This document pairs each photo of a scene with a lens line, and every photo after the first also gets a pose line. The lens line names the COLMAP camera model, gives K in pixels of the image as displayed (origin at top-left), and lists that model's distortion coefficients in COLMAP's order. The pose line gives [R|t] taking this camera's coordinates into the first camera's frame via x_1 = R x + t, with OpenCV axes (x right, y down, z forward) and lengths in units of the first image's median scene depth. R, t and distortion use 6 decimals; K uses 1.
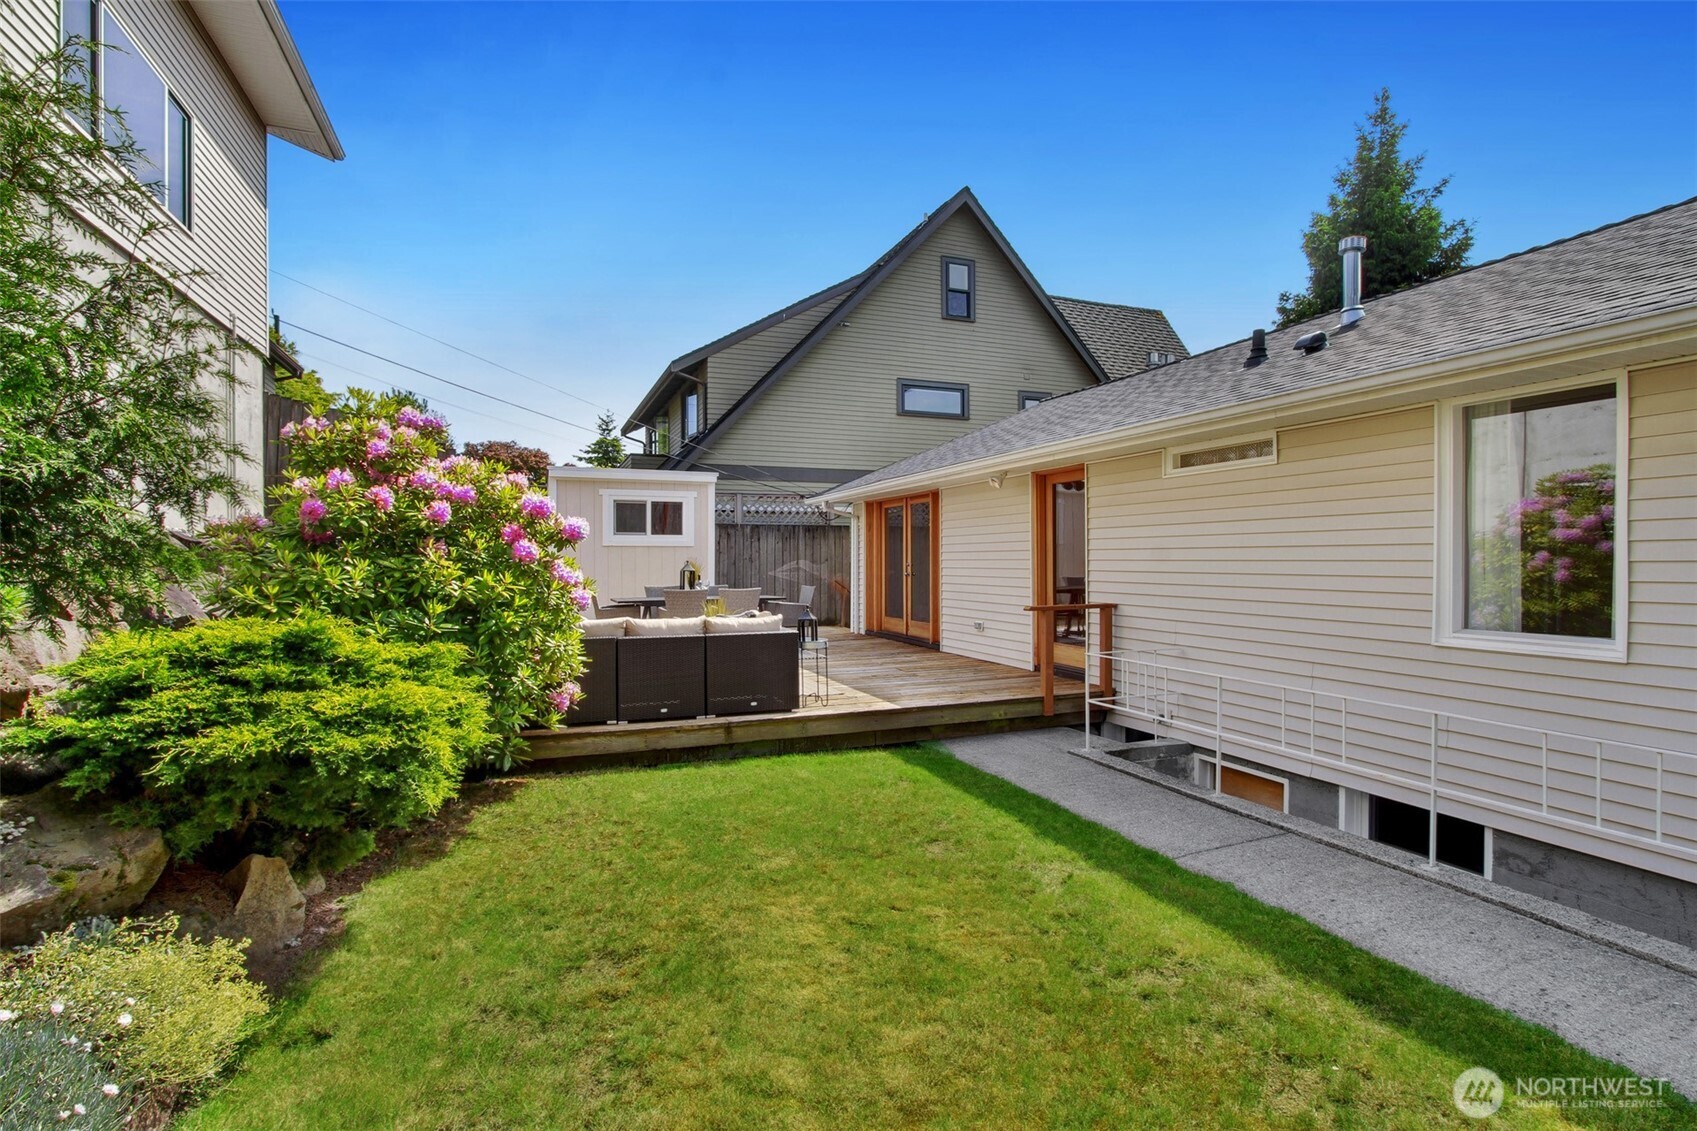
lens RADIAL K [[826.8, 0, 855.2], [0, 826.8, 569.3], [0, 0, 1]] dist [-0.006542, -0.000631]
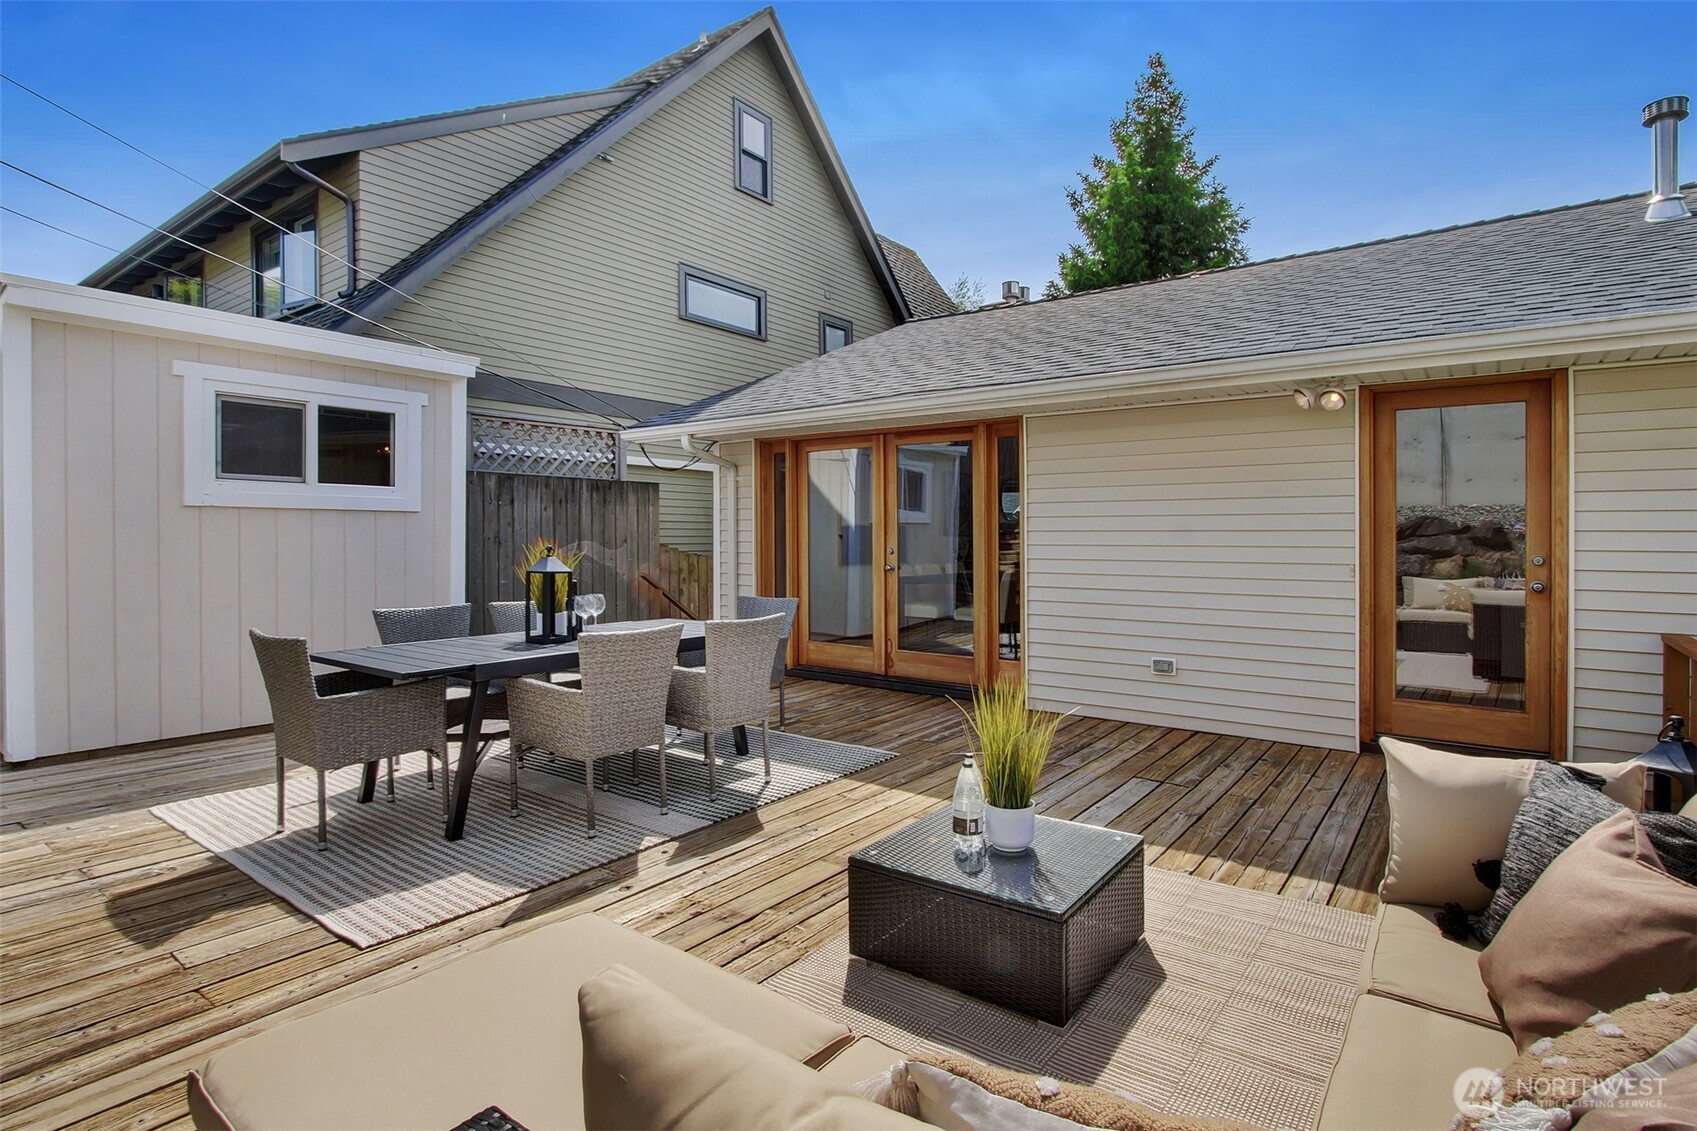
lens RADIAL K [[826.8, 0, 844.8], [0, 826.8, 551.6], [0, 0, 1]] dist [-0.006542, -0.000631]
pose [[0.846006, -0.002995, 0.533165, -0.200800], [-0.001116, 0.999972, 0.007389, -0.007428], [-0.533172, -0.006847, 0.845979, 0.400606]]
